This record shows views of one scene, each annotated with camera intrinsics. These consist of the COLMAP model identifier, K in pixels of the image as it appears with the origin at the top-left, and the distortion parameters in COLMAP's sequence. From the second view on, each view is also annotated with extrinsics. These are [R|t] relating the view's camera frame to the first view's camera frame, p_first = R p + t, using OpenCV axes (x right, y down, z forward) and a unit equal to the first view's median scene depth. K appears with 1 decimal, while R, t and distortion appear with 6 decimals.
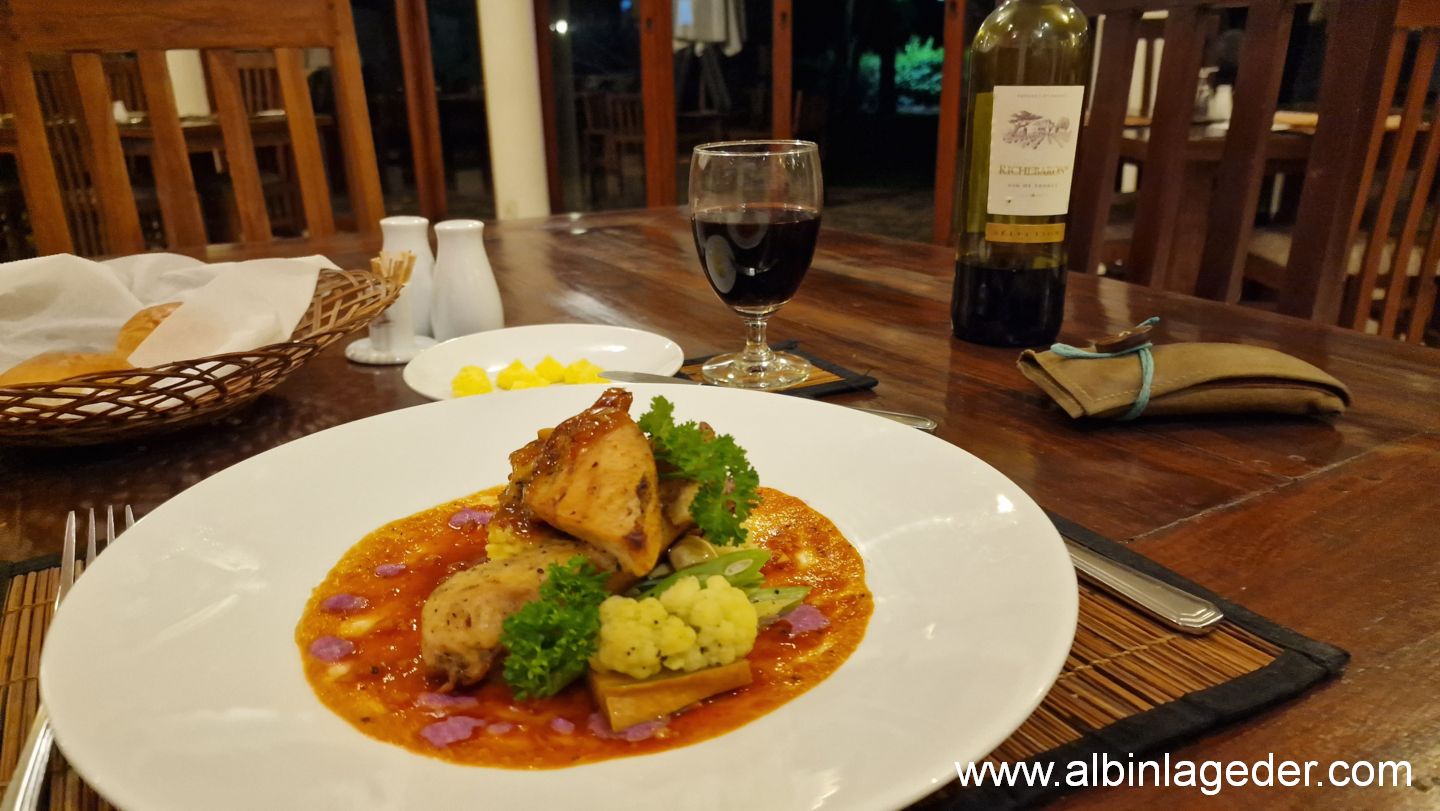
lens RADIAL K [[931.1, 0, 720.0], [0, 931.1, 405.5], [0, 0, 1]] dist [-0.003161, -0.000779]
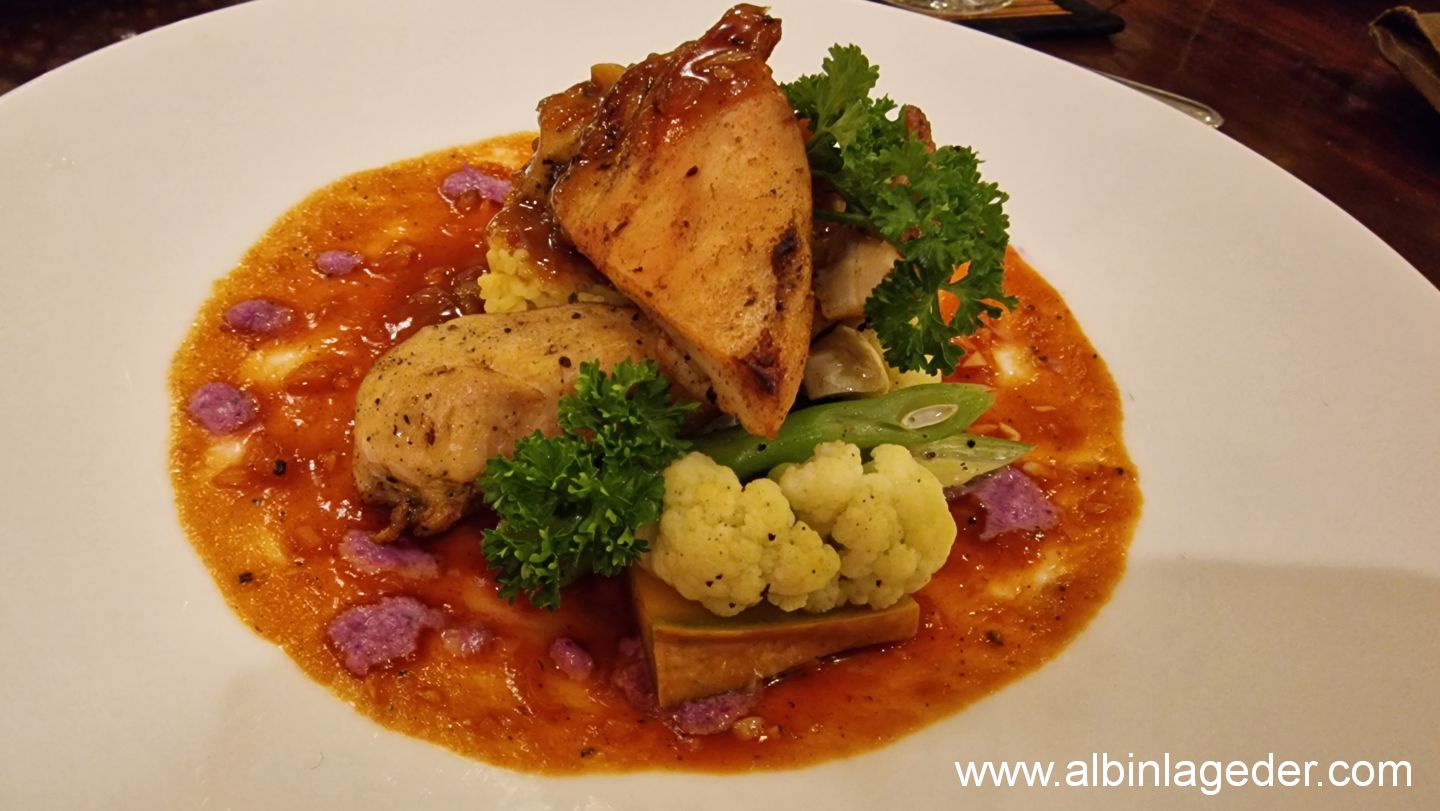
lens RADIAL K [[906.0, 0, 620.4], [0, 906.0, 406.1], [0, 0, 1]] dist [0.005038, 0.000160]
pose [[0.976674, 0.189621, -0.100754, -0.104164], [-0.129617, 0.894718, 0.427410, -0.030202], [0.171192, -0.404381, 0.898426, 0.522008]]
